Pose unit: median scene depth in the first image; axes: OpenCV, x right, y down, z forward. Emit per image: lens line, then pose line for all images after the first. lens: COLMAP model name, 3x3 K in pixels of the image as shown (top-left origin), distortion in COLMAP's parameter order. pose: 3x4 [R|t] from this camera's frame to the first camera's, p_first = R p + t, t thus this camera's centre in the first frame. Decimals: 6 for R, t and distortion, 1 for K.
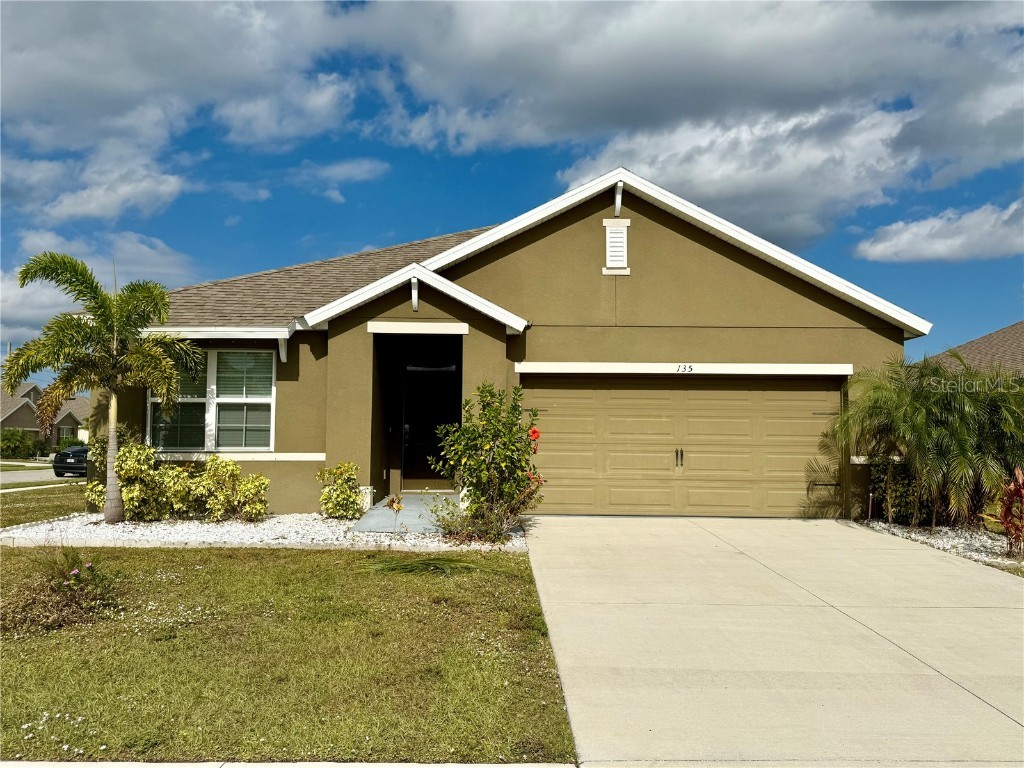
lens RADIAL K [[892.4, 0, 516.8], [0, 892.4, 384.0], [0, 0, 1]] dist [0.089635, -0.088022]
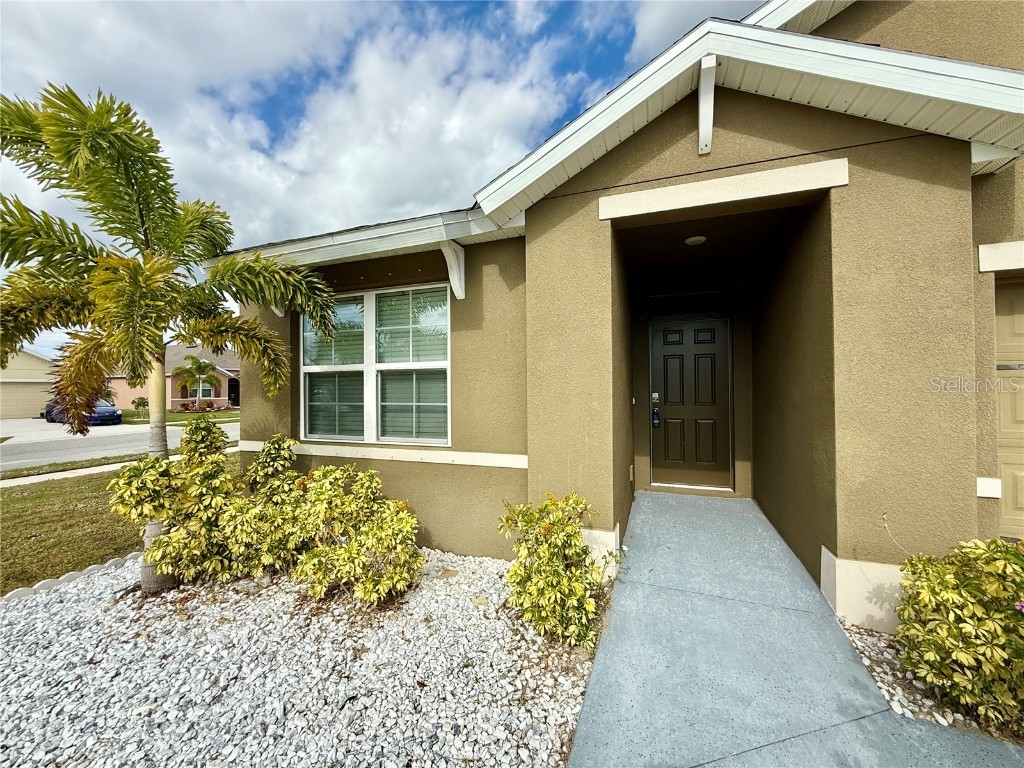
lens RADIAL K [[408.1, 0, 501.1], [0, 408.1, 388.8], [0, 0, 1]] dist [0.000552, 0.000002]
pose [[0.921925, -0.012355, -0.387172, -0.129553], [0.038357, 0.997491, 0.059502, 0.019946], [0.385465, -0.069707, 0.920086, 0.756752]]
